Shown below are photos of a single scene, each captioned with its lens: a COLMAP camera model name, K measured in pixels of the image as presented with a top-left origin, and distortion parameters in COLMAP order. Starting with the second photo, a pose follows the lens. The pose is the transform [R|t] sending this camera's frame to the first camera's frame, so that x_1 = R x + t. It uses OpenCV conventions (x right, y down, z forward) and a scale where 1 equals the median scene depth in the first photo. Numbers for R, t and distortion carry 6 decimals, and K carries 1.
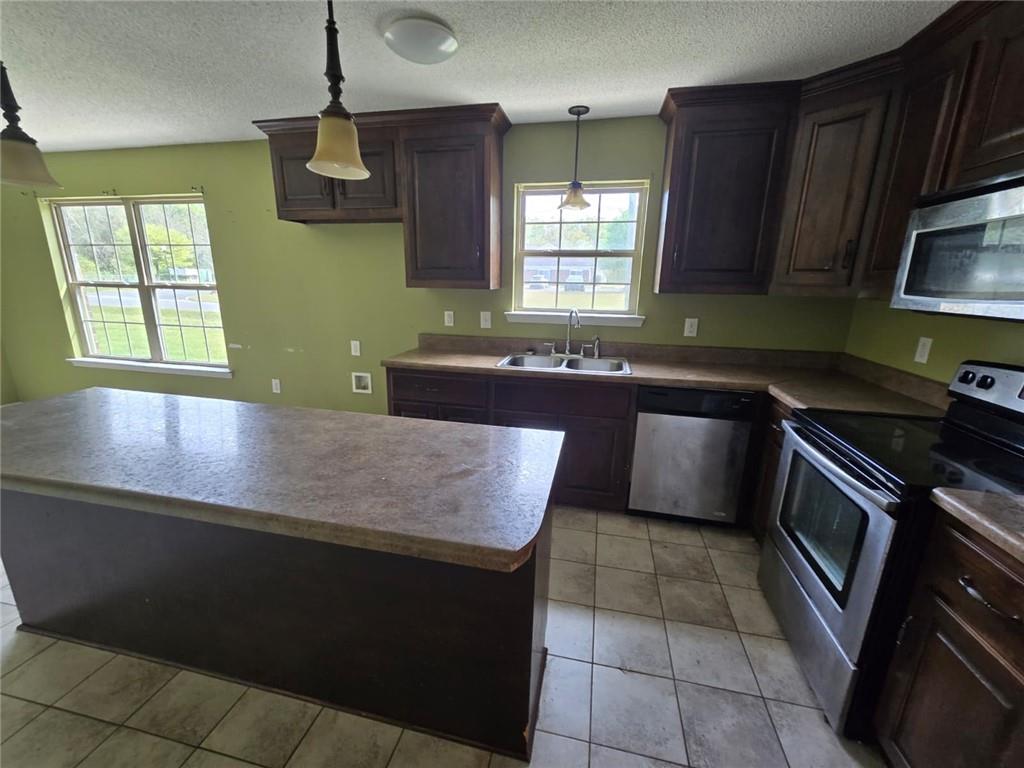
lens RADIAL K [[406.8, 0, 506.0], [0, 406.8, 387.7], [0, 0, 1]] dist [0.000756, 0.000005]
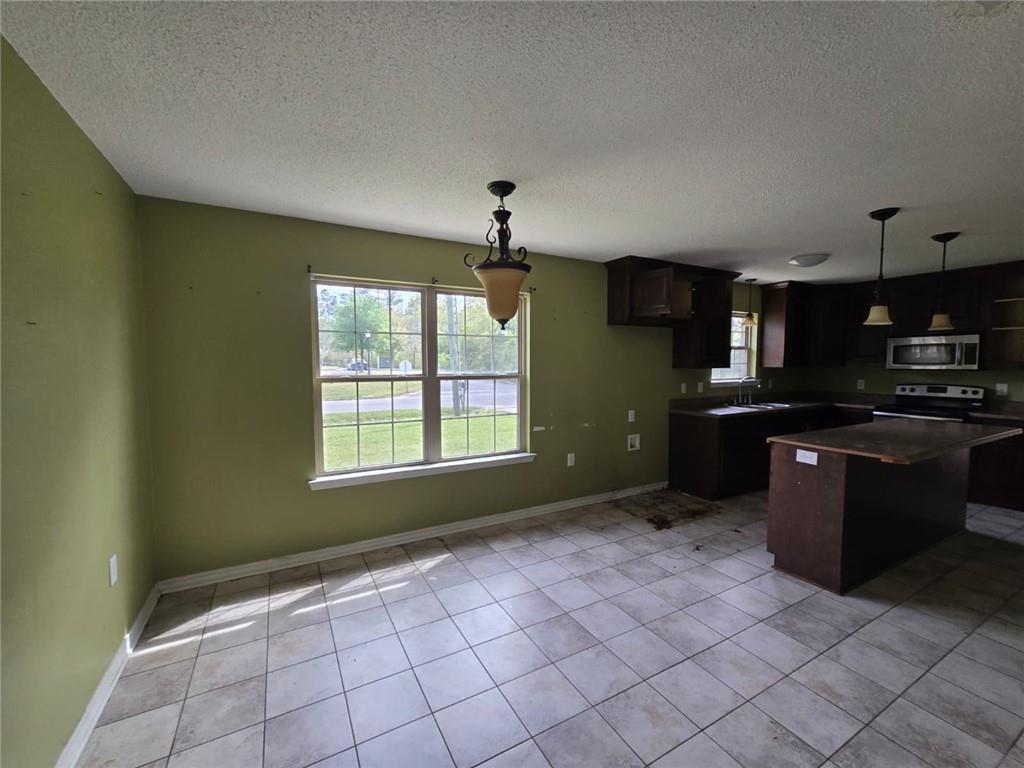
lens RADIAL K [[406.8, 0, 506.0], [0, 406.8, 387.7], [0, 0, 1]] dist [0.000756, 0.000005]
pose [[0.763116, -0.060622, 0.643412, -1.467000], [0.182015, 0.975449, -0.123972, -0.095231], [-0.620101, 0.211716, 0.755415, 0.247585]]
